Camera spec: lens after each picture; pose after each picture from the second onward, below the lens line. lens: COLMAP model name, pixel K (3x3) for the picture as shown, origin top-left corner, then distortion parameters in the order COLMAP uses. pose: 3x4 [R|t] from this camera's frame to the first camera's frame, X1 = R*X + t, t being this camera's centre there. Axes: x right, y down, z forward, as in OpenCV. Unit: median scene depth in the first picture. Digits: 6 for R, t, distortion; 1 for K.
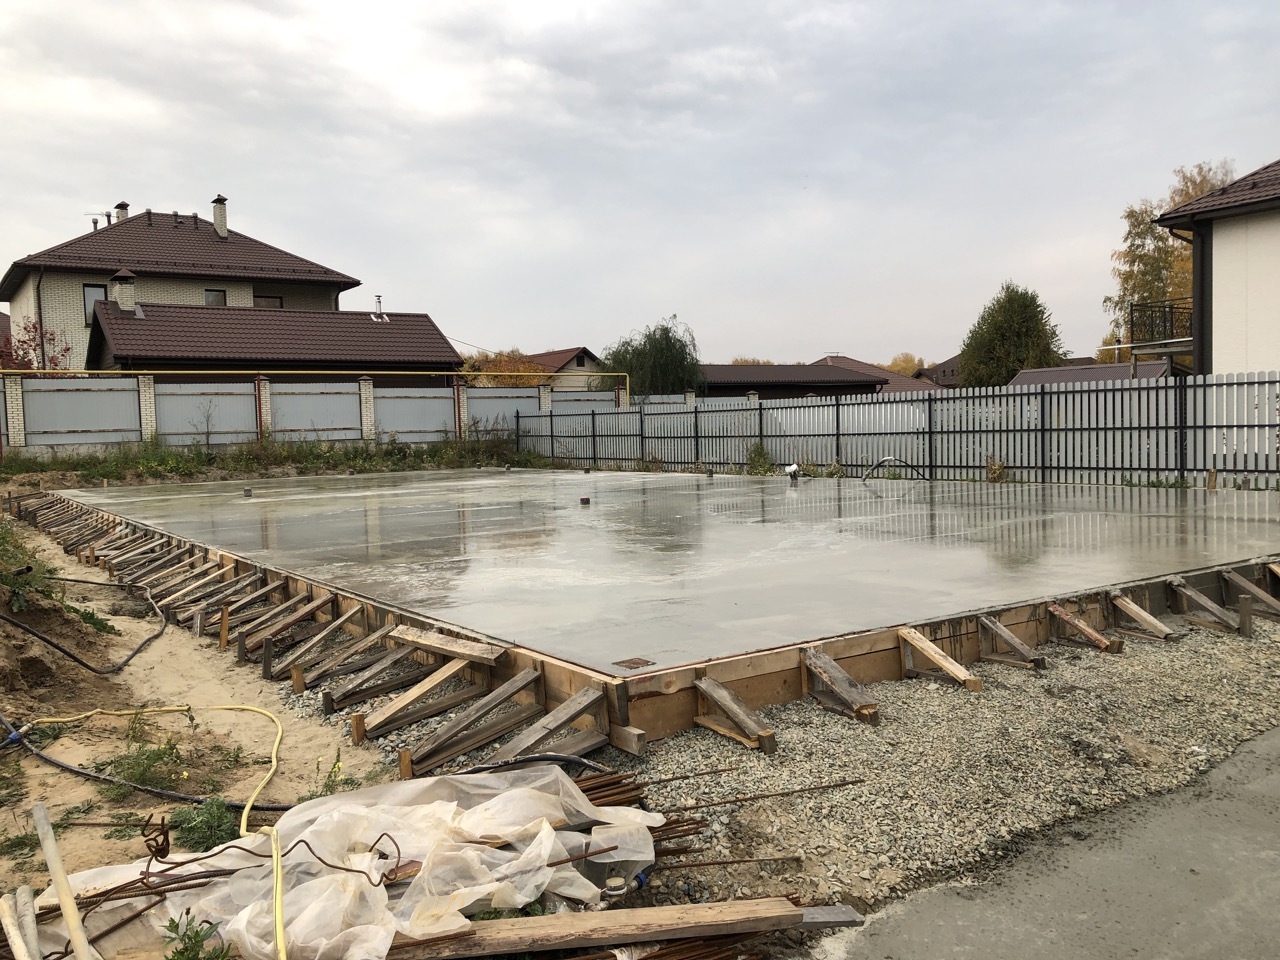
lens RADIAL K [[1089.8, 0, 640.0], [0, 1089.8, 480.0], [0, 0, 1]] dist [0.051183, -0.089252]
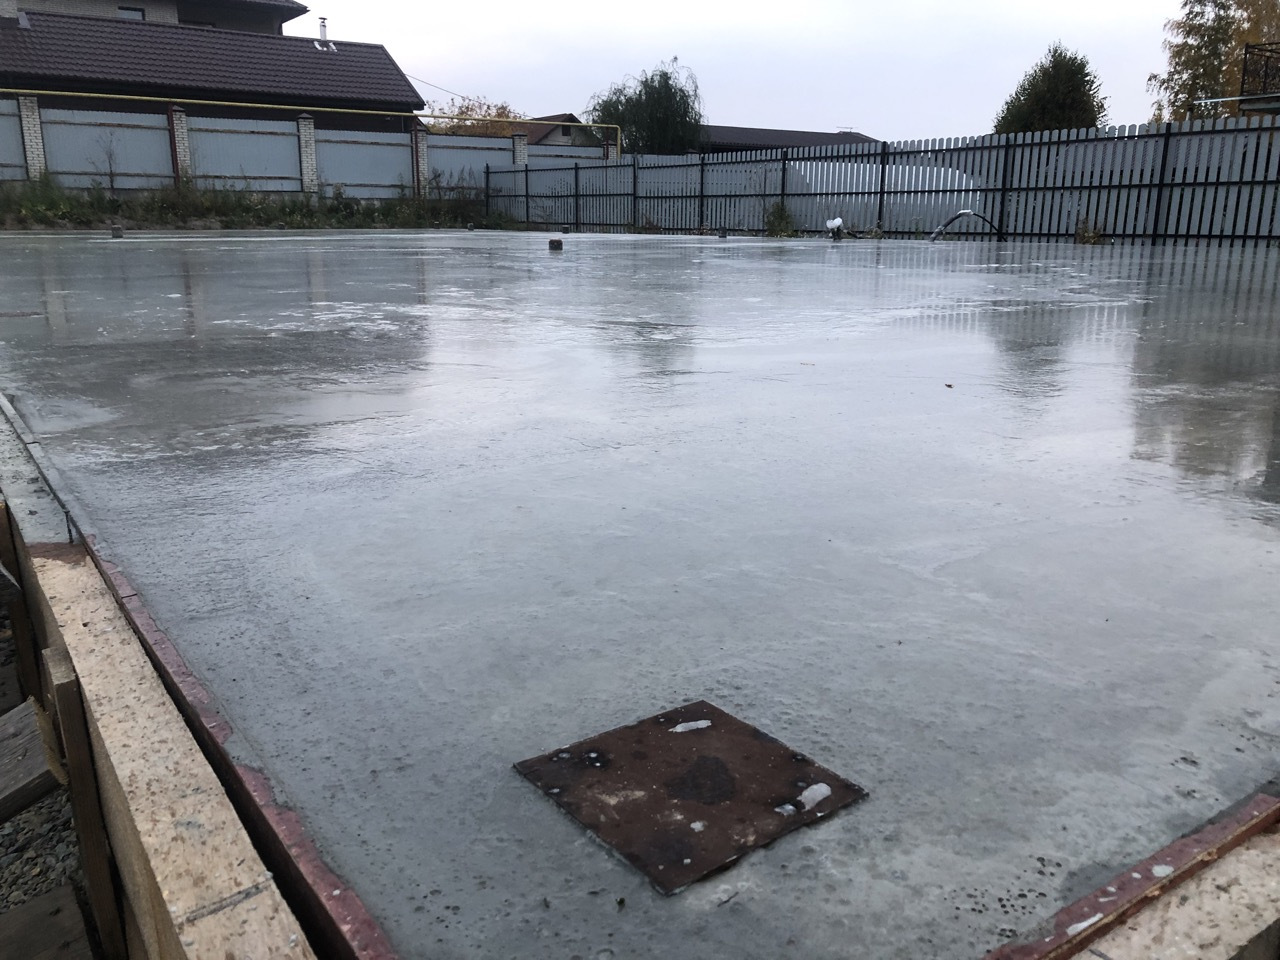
lens RADIAL K [[1106.6, 0, 644.4], [0, 1106.6, 473.7], [0, 0, 1]] dist [-0.052749, 0.127480]
pose [[0.999295, 0.030261, 0.022234, -0.002772], [-0.033756, 0.983293, 0.178871, 0.015939], [-0.016450, -0.179495, 0.983621, 0.122725]]
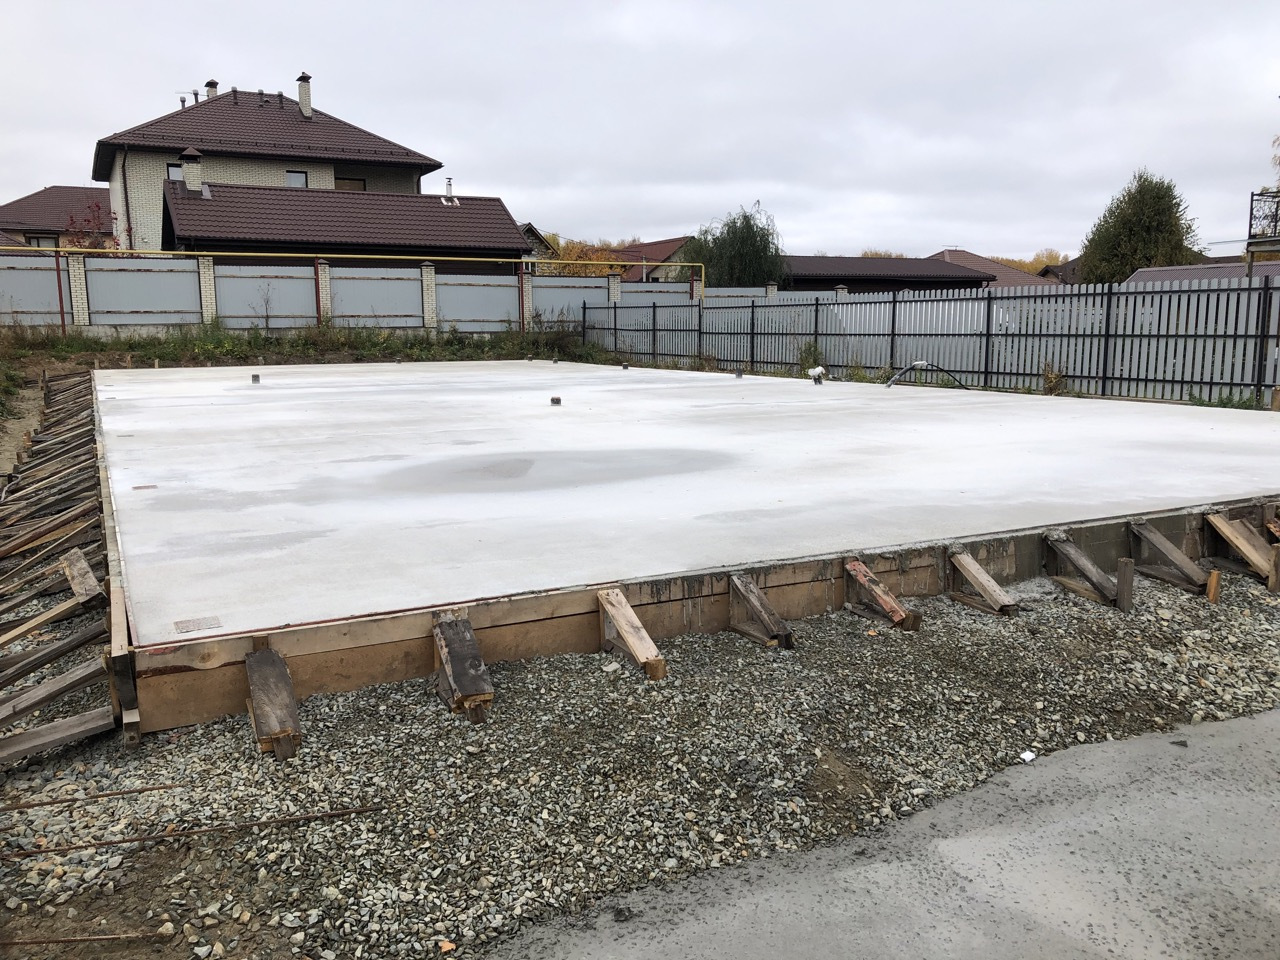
lens RADIAL K [[1089.8, 0, 640.0], [0, 1089.8, 480.0], [0, 0, 1]] dist [0.051183, -0.089252]
pose [[0.992625, 0.040899, -0.114118, 0.057328], [-0.029666, 0.994700, 0.098445, -0.003142], [0.117539, -0.094334, 0.988578, 0.038857]]
